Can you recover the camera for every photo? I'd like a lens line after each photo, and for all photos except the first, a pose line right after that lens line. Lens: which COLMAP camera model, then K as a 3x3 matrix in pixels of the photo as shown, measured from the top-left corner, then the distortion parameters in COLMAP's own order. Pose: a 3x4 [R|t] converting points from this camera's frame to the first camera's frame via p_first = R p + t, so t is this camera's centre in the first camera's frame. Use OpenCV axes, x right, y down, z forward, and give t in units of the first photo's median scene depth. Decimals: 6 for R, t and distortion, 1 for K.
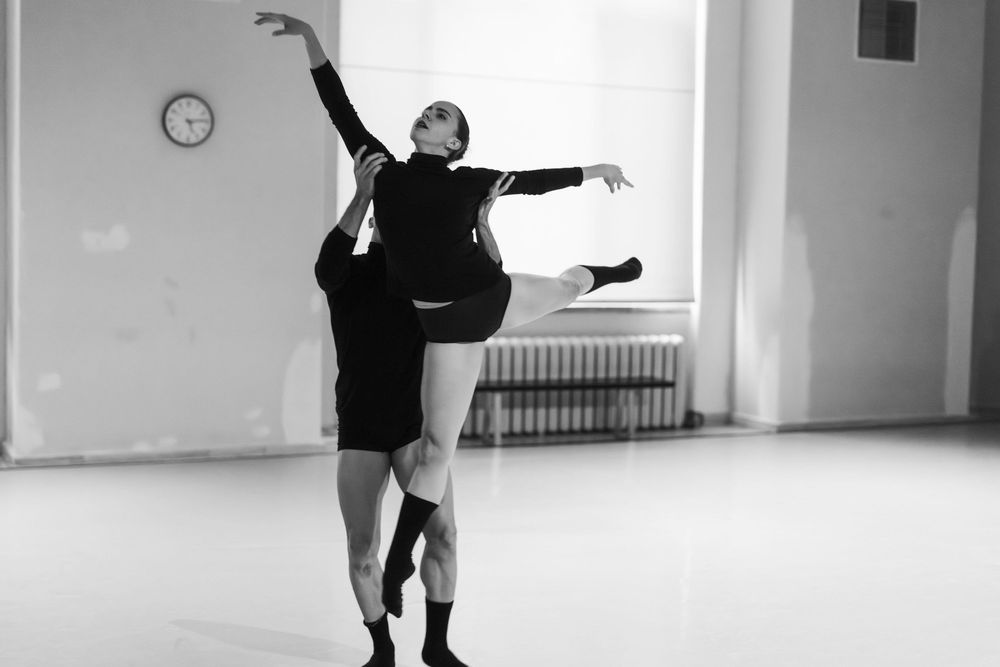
lens RADIAL K [[1426.5, 0, 500.0], [0, 1426.5, 333.5], [0, 0, 1]] dist [-0.015377, 0.099820]
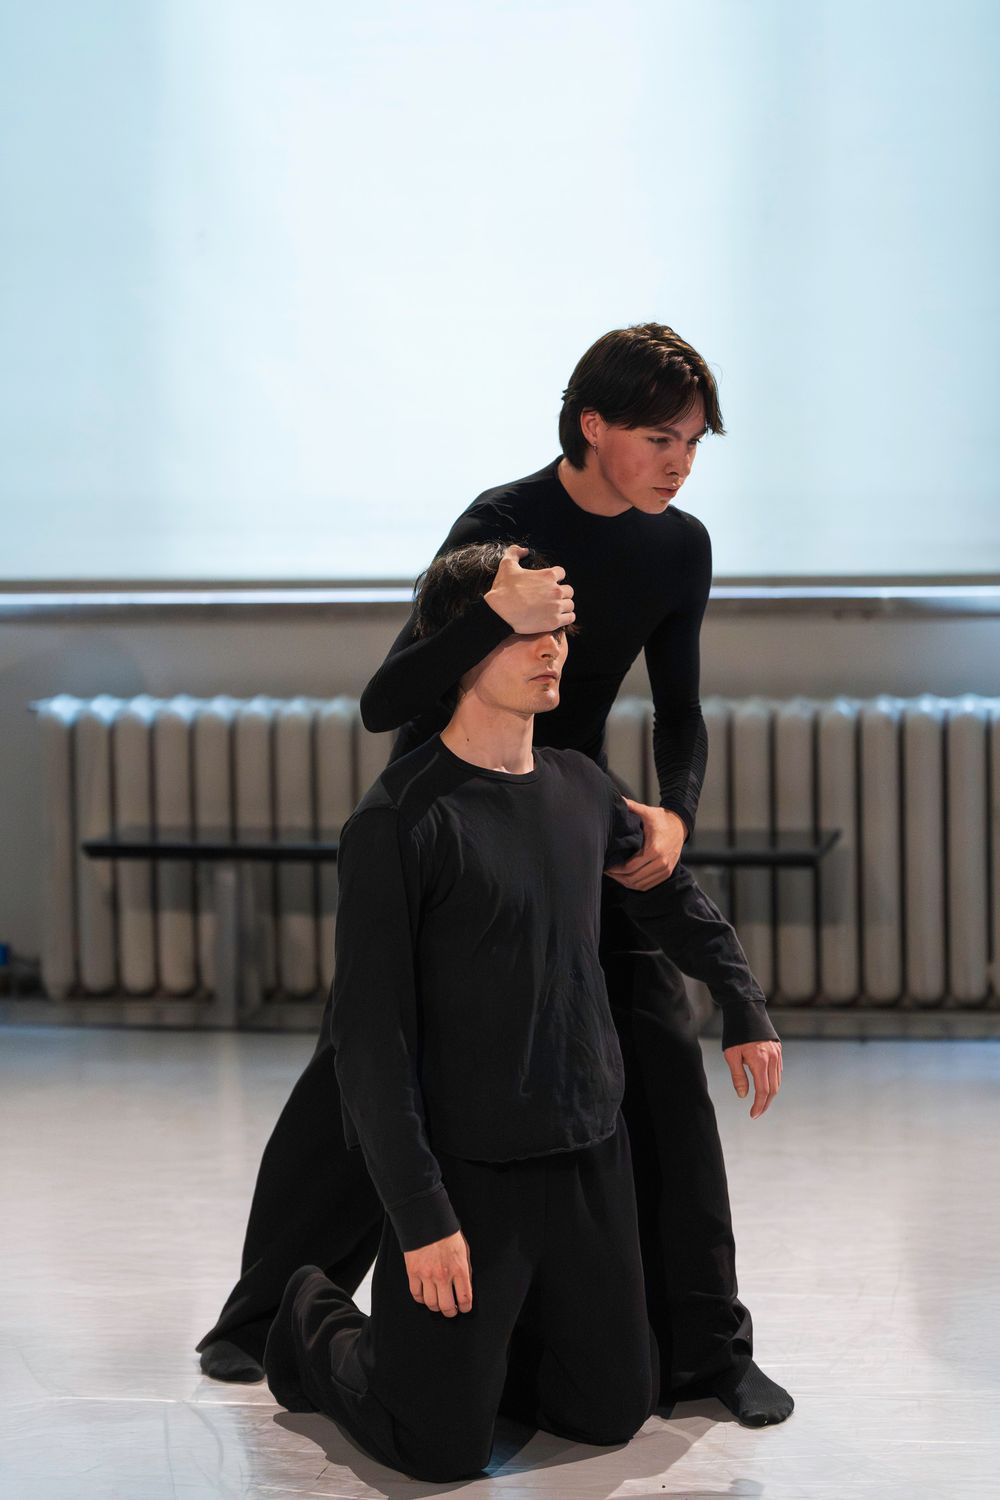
lens RADIAL K [[4036.1, 0, 500.0], [0, 4036.1, 750.0], [0, 0, 1]] dist [-0.031397, -0.328396]
pose [[0.797365, 0.017345, -0.603248, 0.742859], [-0.005275, 0.999749, 0.021774, -0.006545], [0.603474, -0.014180, 0.797257, 0.370807]]
